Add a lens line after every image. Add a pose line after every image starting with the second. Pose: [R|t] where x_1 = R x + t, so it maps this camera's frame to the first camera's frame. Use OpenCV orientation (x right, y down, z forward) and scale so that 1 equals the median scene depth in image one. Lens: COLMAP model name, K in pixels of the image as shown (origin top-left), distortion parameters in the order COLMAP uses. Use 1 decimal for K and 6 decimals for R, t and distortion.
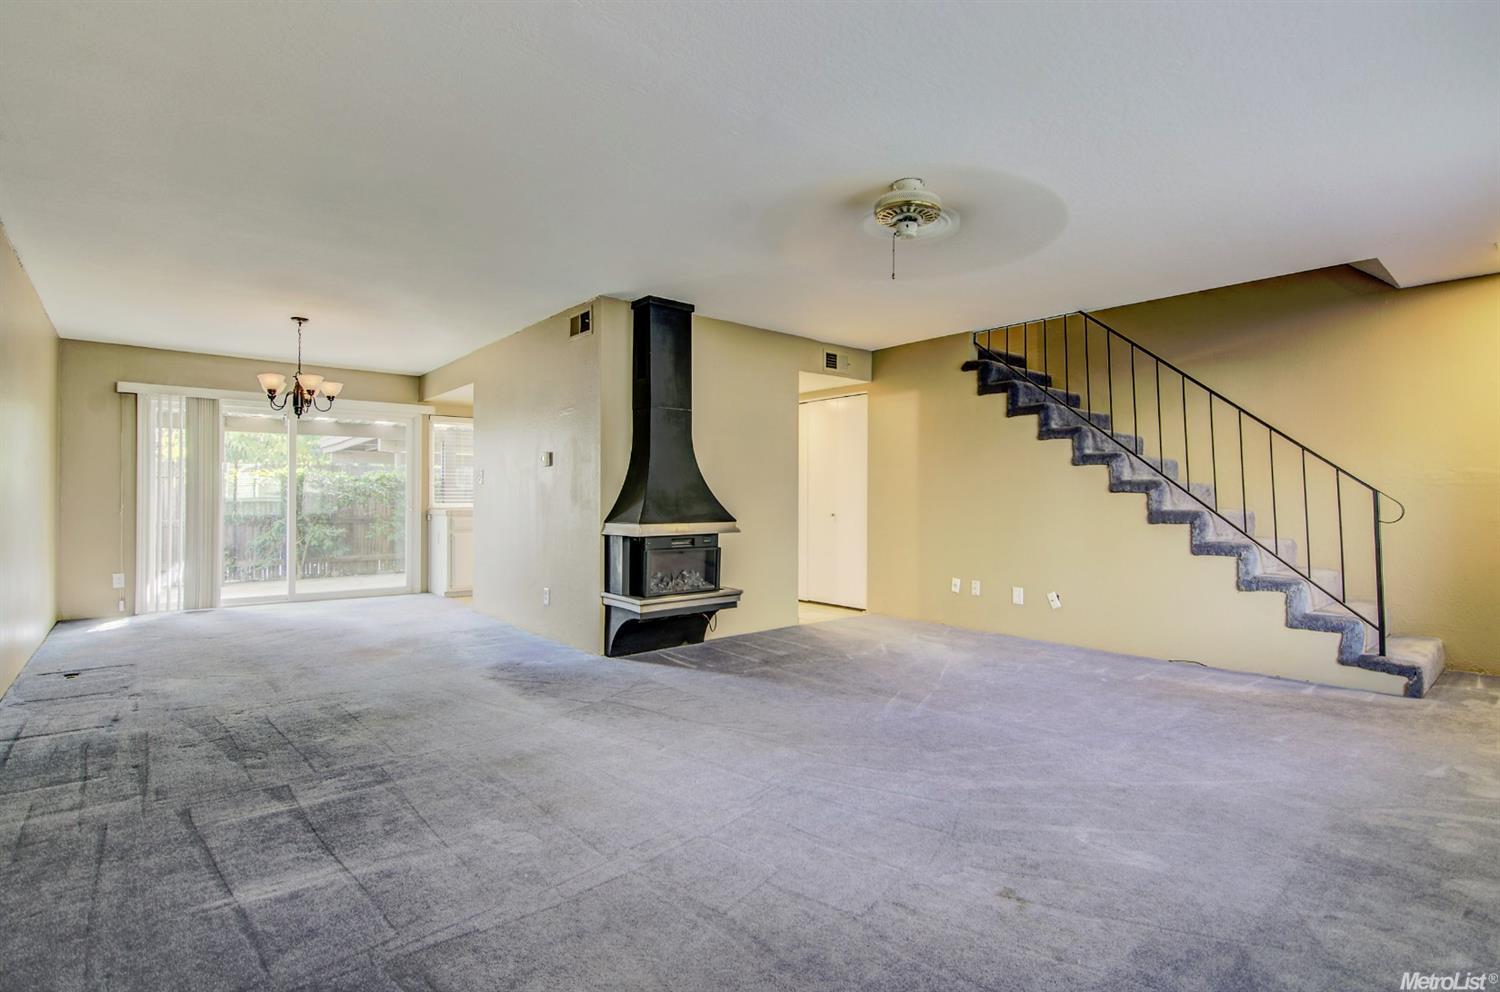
lens RADIAL K [[729.8, 0, 756.2], [0, 729.8, 491.2], [0, 0, 1]] dist [-0.015544, -0.006237]
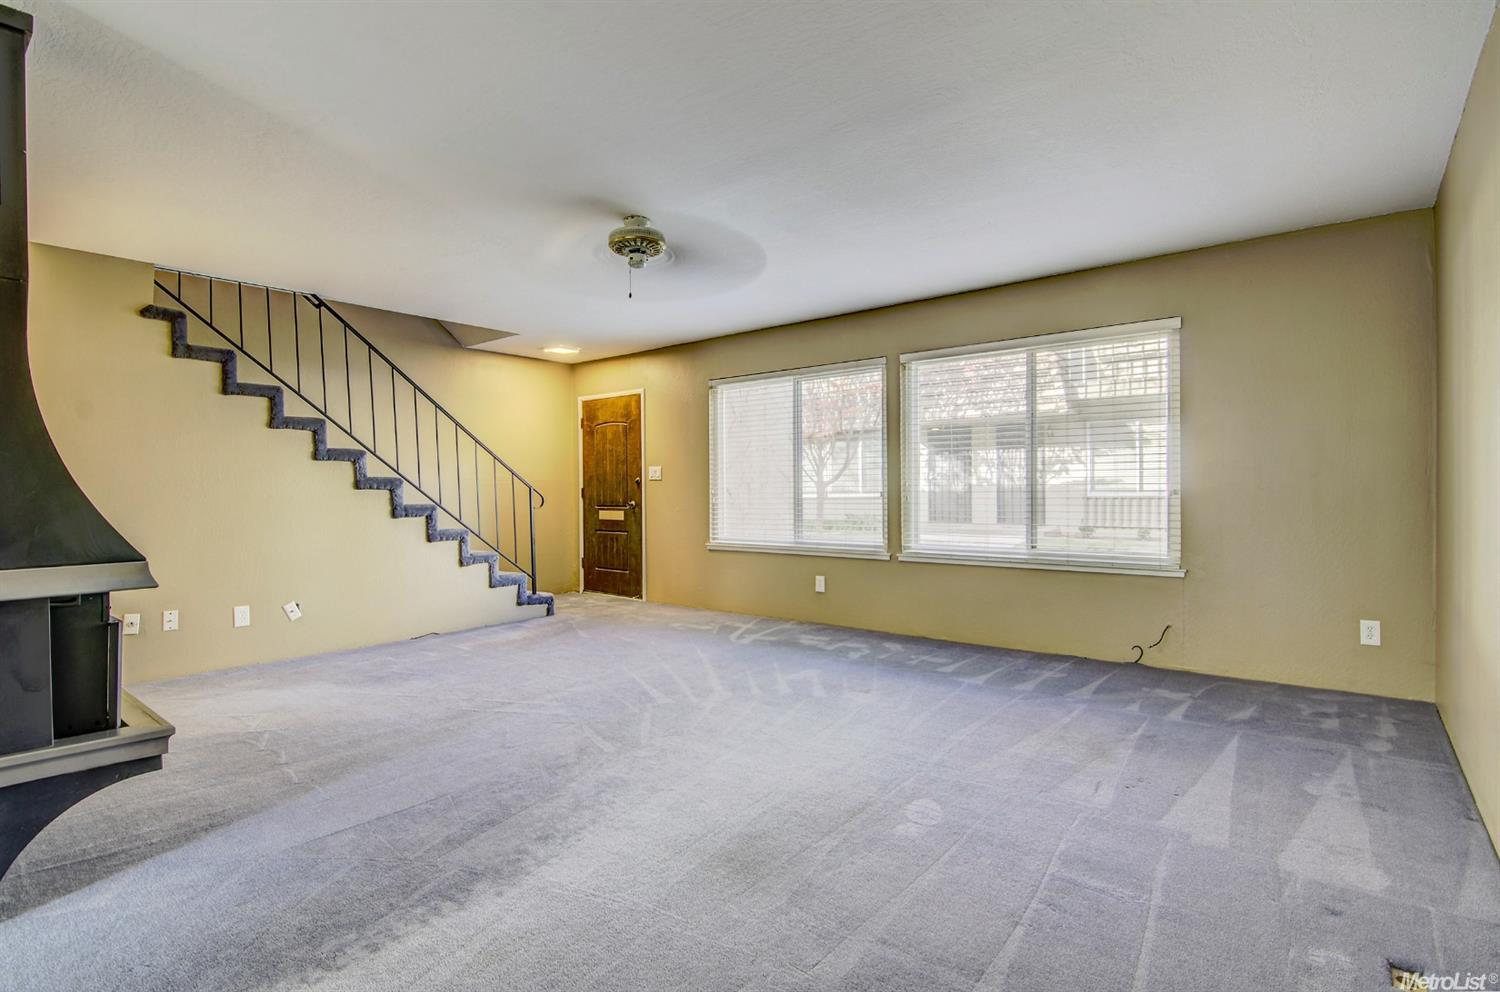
lens RADIAL K [[729.8, 0, 757.9], [0, 729.8, 494.4], [0, 0, 1]] dist [-0.015544, -0.006237]
pose [[-0.186877, -0.006811, 0.982360, -0.622977], [0.003562, 0.999965, 0.007611, 0.003677], [-0.982377, 0.004922, -0.186846, 0.672756]]
